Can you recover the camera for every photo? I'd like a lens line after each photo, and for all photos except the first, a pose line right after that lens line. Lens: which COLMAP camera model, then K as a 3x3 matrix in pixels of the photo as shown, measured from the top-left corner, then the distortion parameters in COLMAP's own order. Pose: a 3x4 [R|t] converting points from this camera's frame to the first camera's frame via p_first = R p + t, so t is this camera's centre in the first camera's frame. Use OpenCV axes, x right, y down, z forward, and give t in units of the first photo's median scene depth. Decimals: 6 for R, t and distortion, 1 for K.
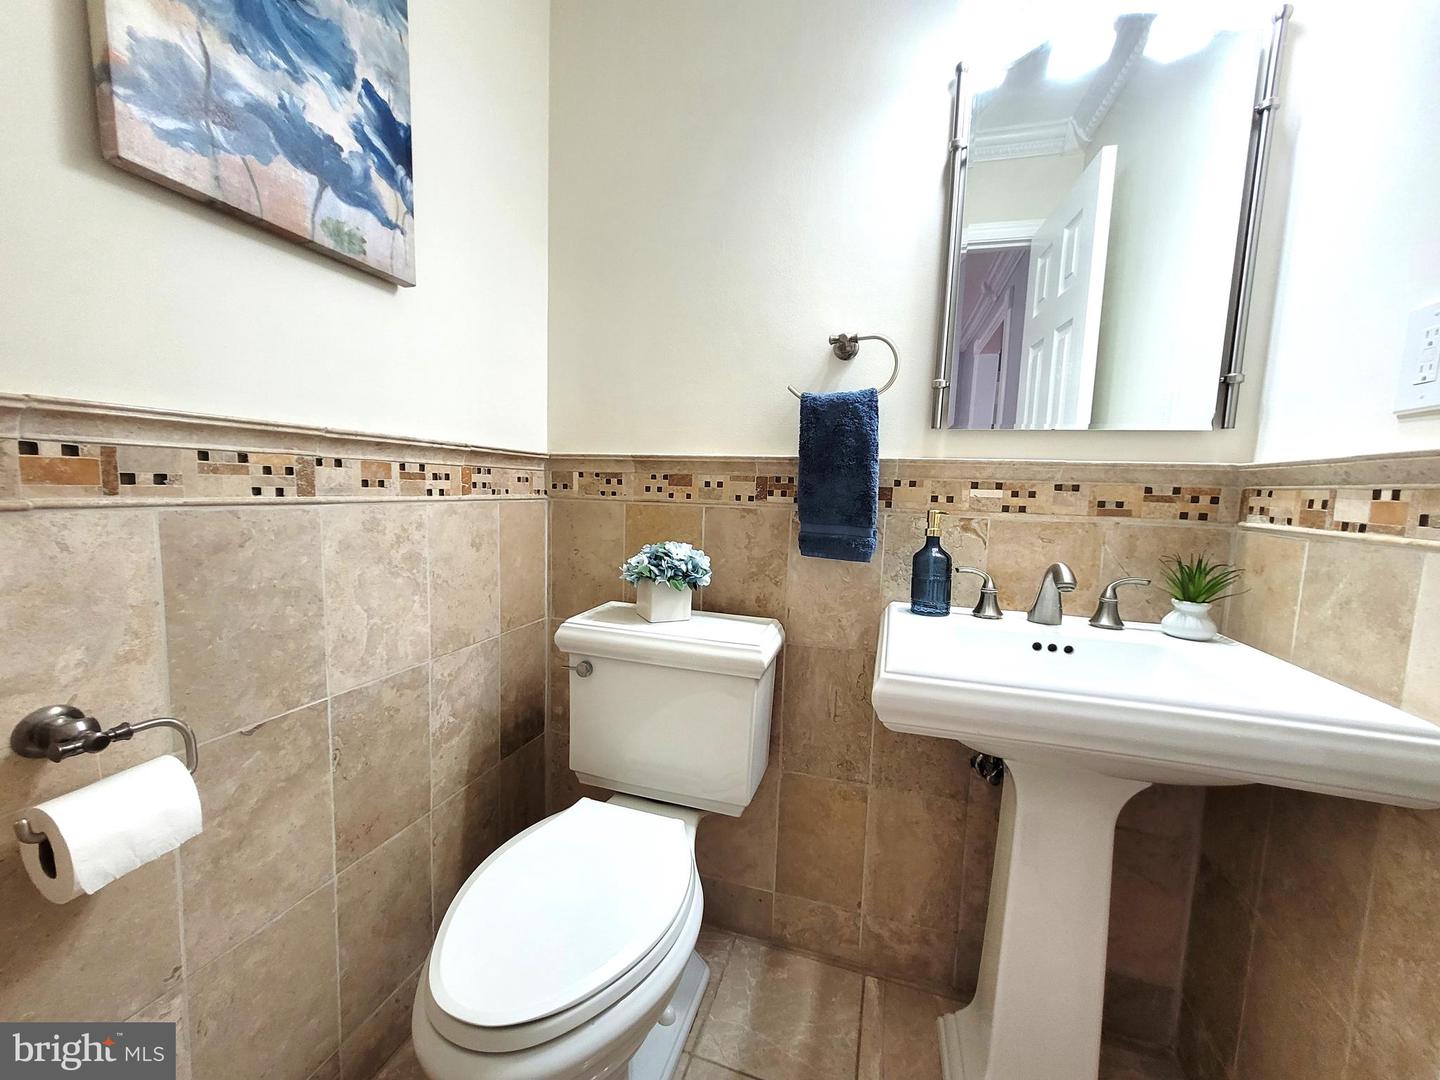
lens RADIAL K [[566.7, 0, 723.5], [0, 566.7, 544.0], [0, 0, 1]] dist [0.005176, 0.000201]
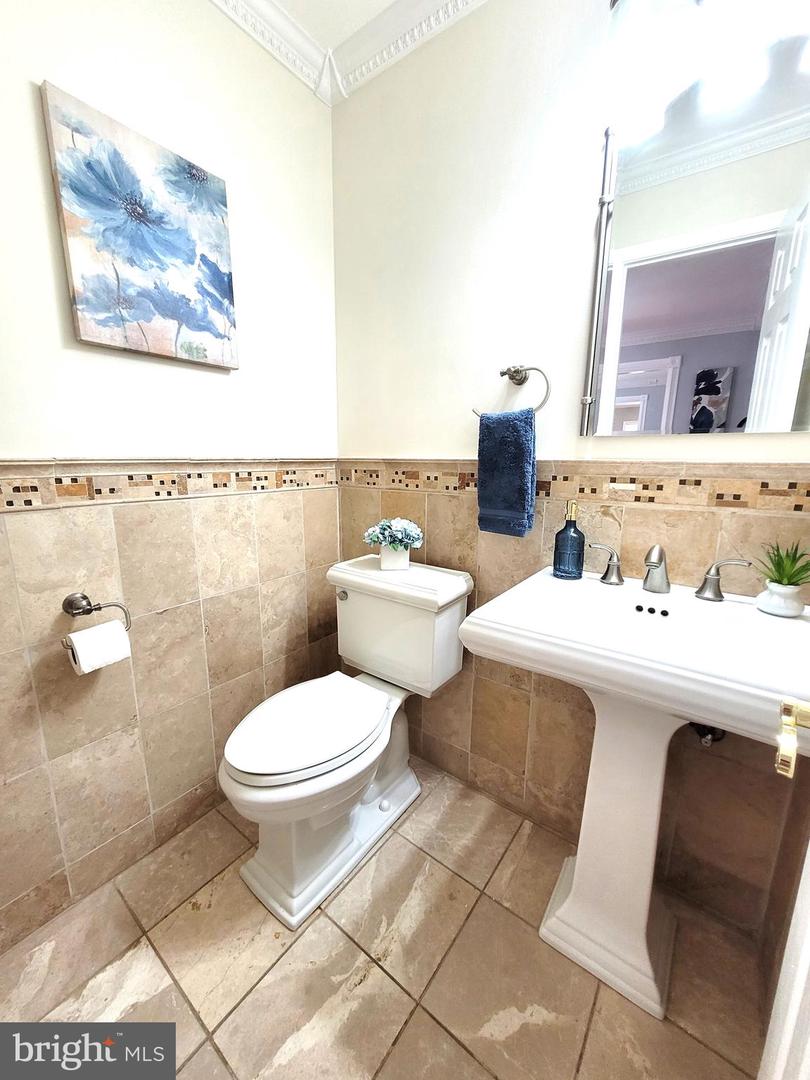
lens RADIAL K [[425.0, 0, 402.6], [0, 425.0, 543.2], [0, 0, 1]] dist [0.005176, 0.000201]
pose [[0.939206, 0.042815, -0.340674, 0.354643], [-0.010045, 0.995196, 0.097381, -0.053963], [0.343207, -0.088039, 0.935125, -0.075279]]
